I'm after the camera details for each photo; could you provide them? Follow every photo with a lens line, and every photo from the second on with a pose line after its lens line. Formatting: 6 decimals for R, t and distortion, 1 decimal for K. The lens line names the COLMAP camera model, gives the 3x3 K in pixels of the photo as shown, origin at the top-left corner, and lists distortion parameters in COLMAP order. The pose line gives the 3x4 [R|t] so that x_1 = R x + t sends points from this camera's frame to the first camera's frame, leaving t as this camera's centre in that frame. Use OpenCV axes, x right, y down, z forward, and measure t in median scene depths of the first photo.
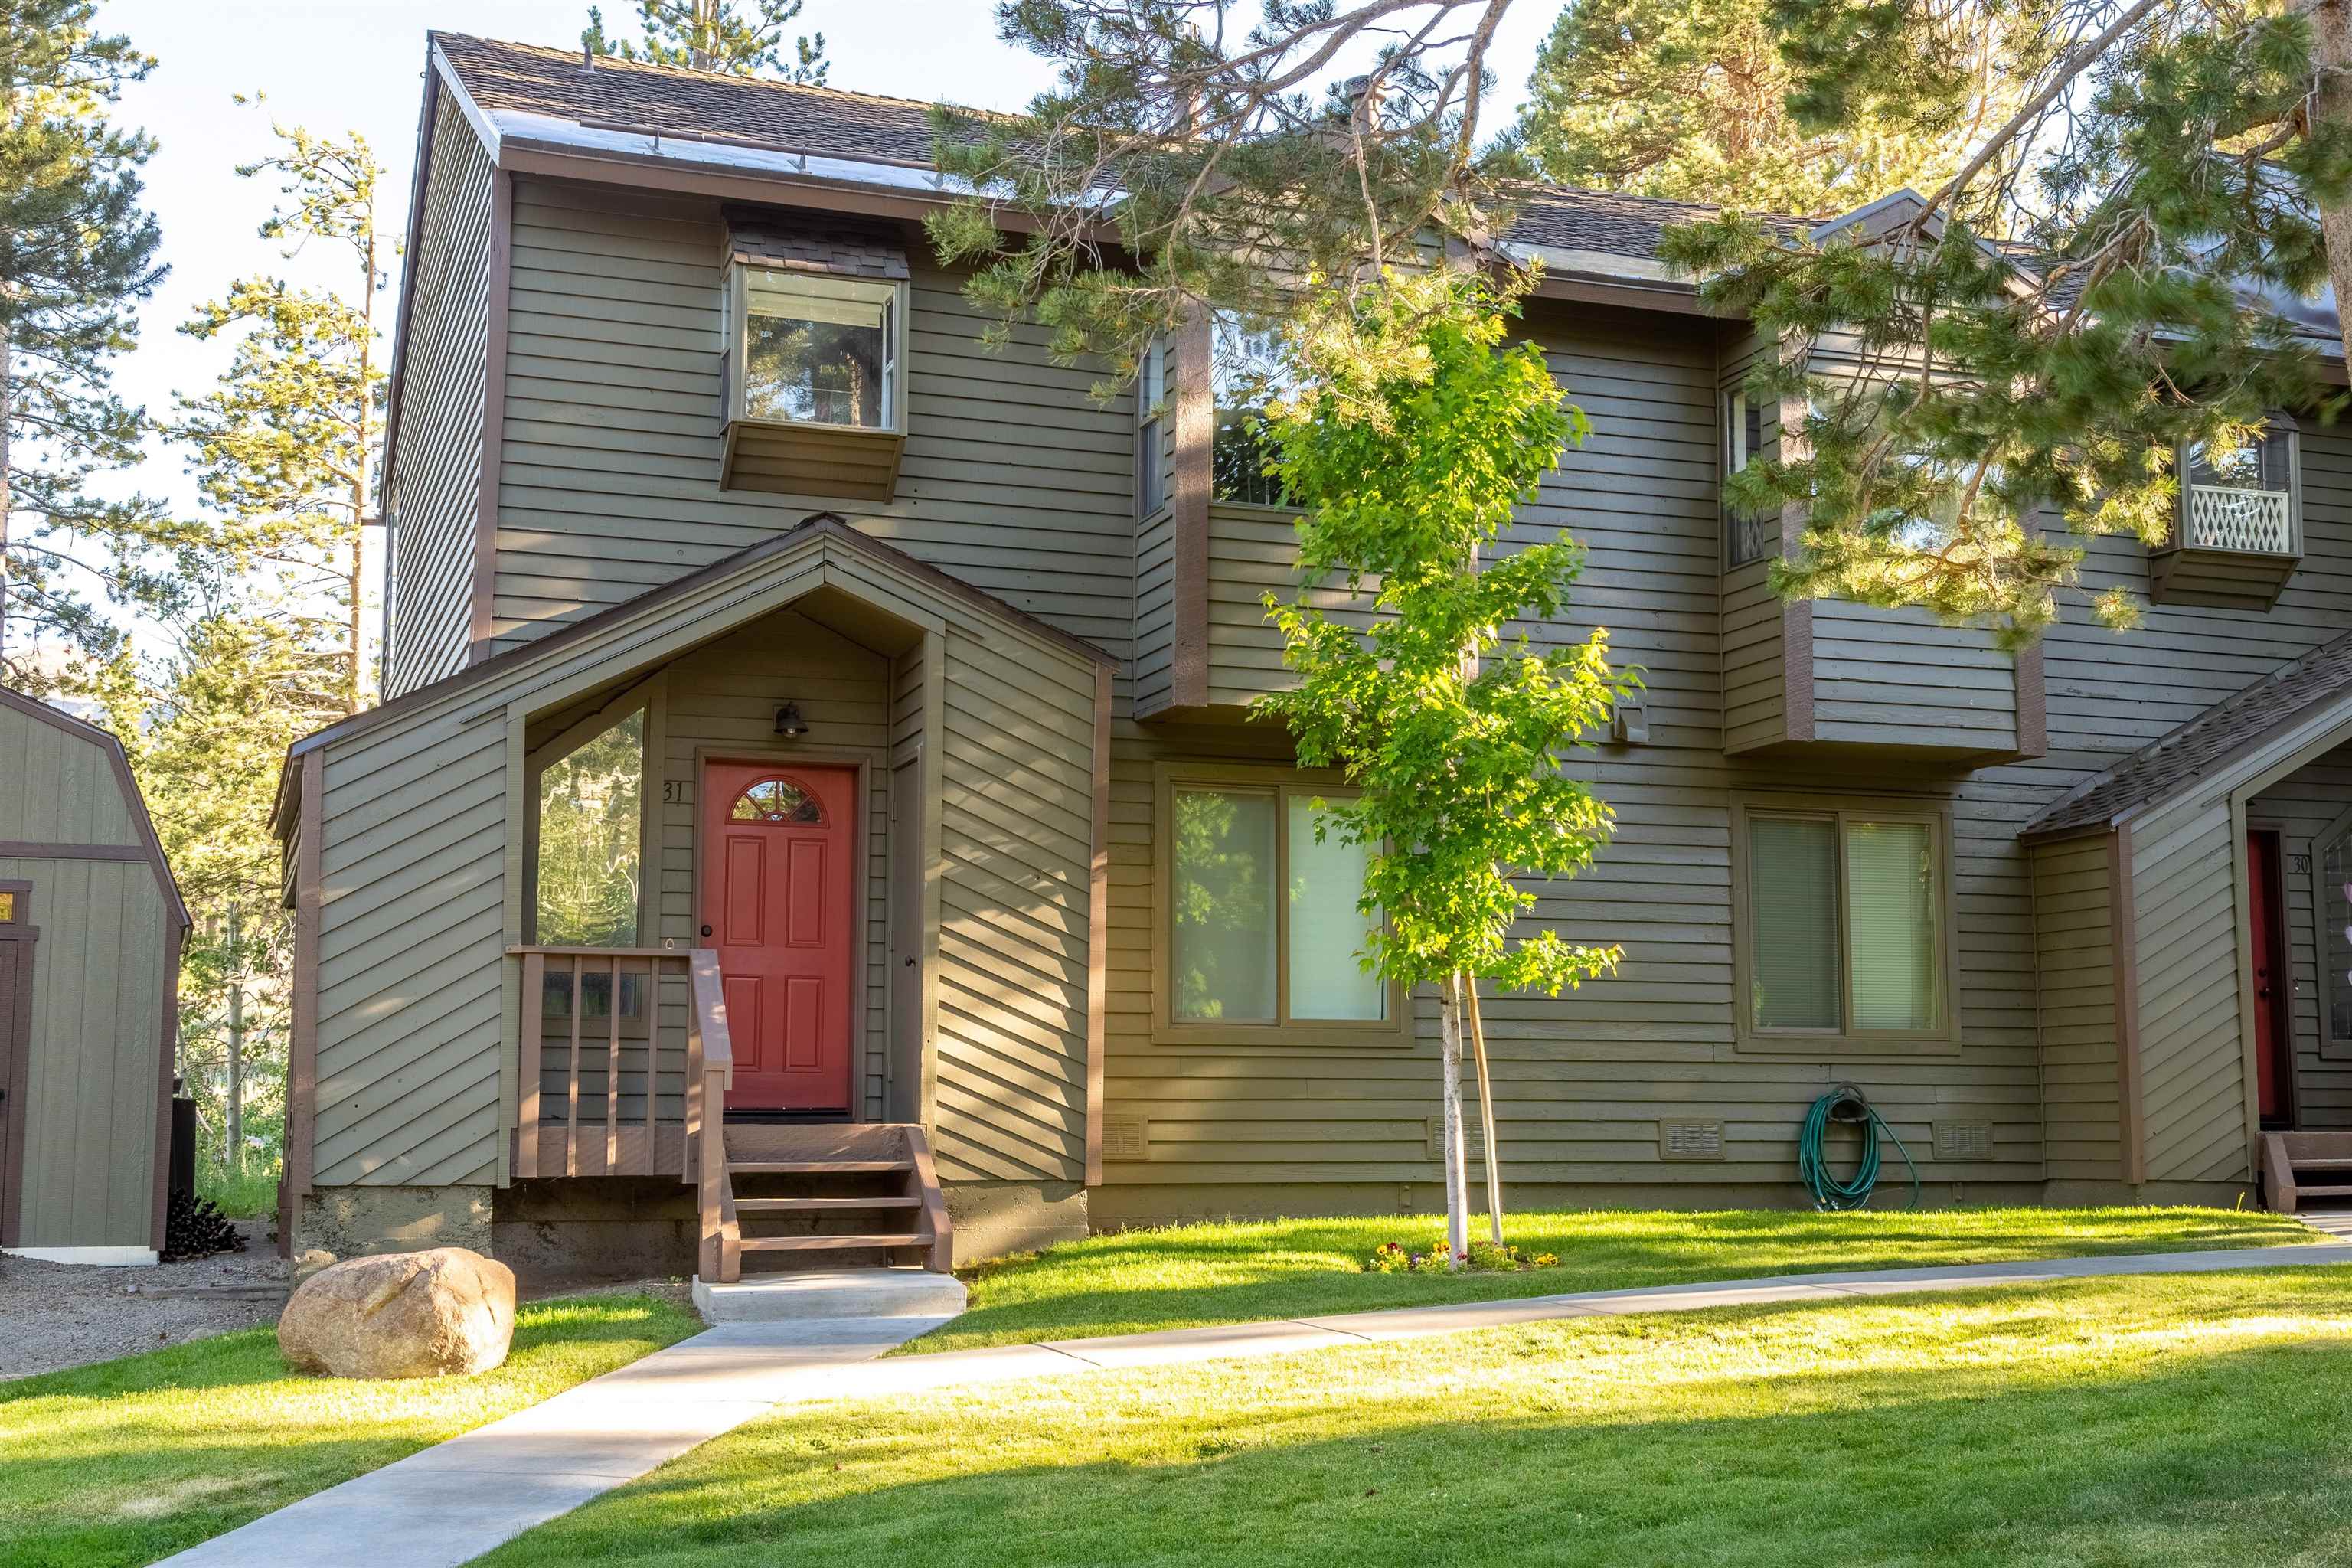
lens RADIAL K [[2684.5, 0, 1176.4], [0, 2684.5, 784.9], [0, 0, 1]] dist [0.030408, 0.000000]
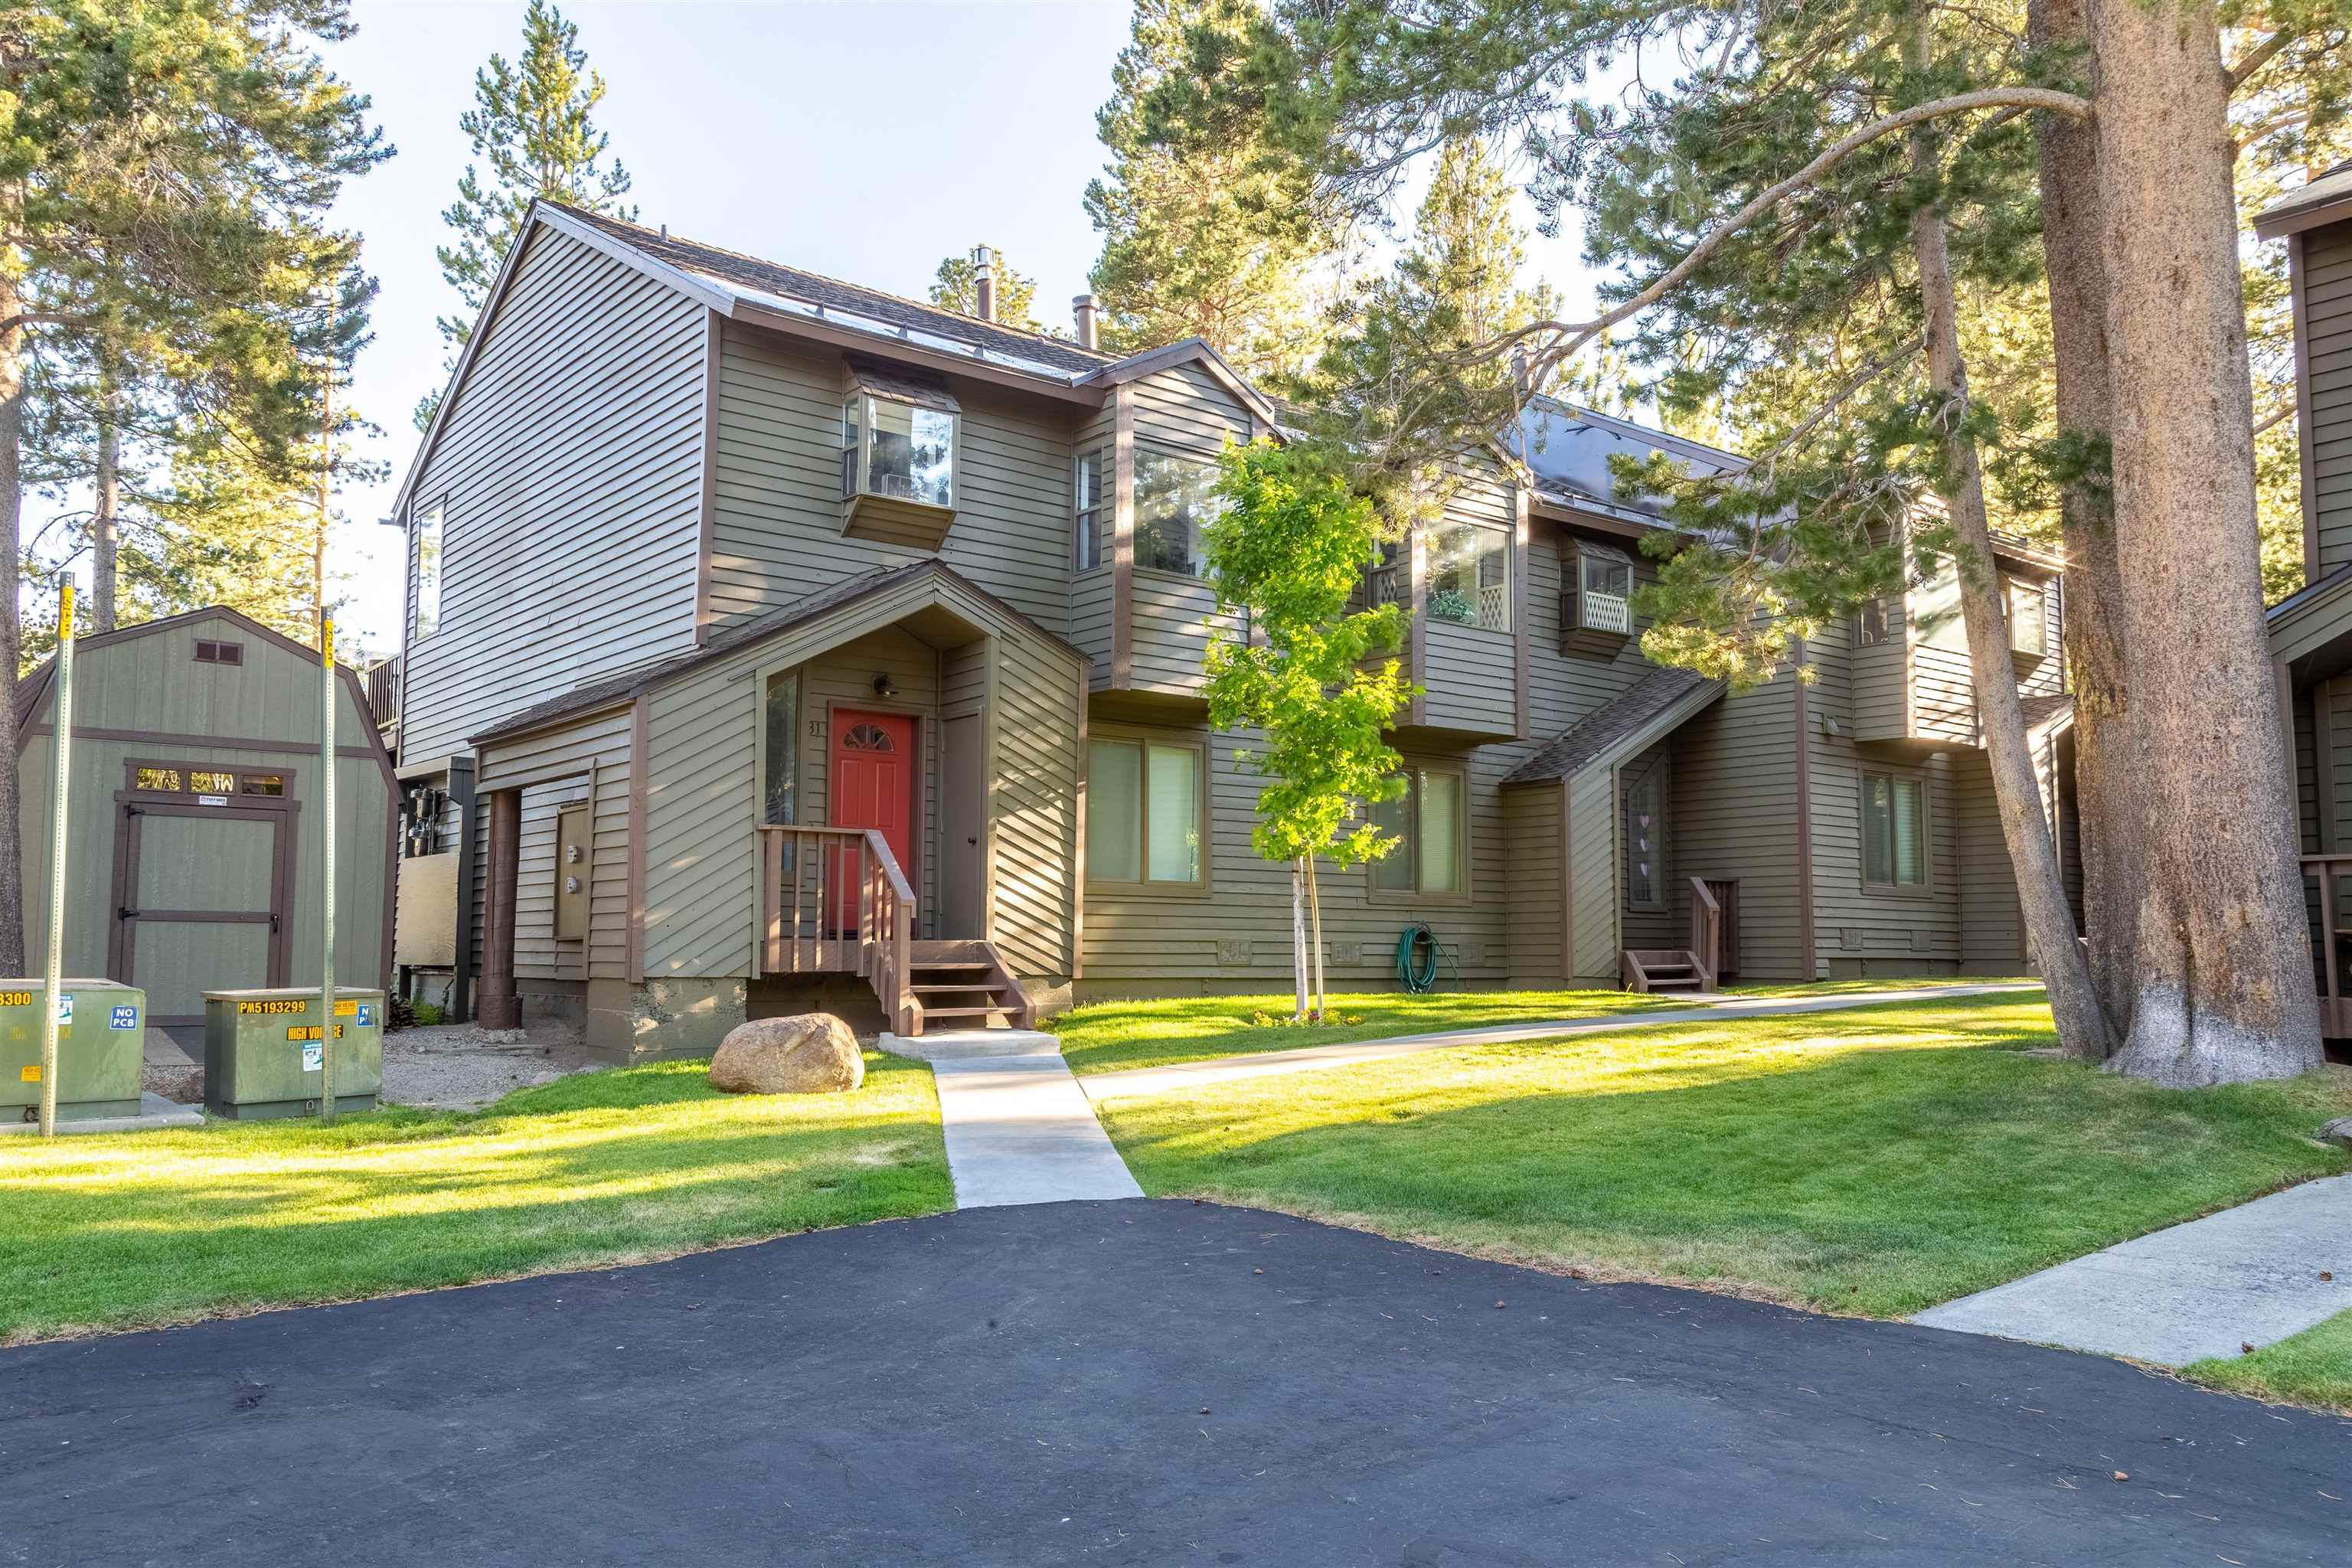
lens RADIAL K [[1788.3, 0, 1177.2], [0, 1788.3, 790.2], [0, 0, 1]] dist [-0.014135, 0.000676]
pose [[0.946221, 0.032352, 0.321899, -0.330525], [-0.043018, 0.998734, 0.026076, 0.002030], [-0.320648, -0.038521, 0.946415, -0.054643]]
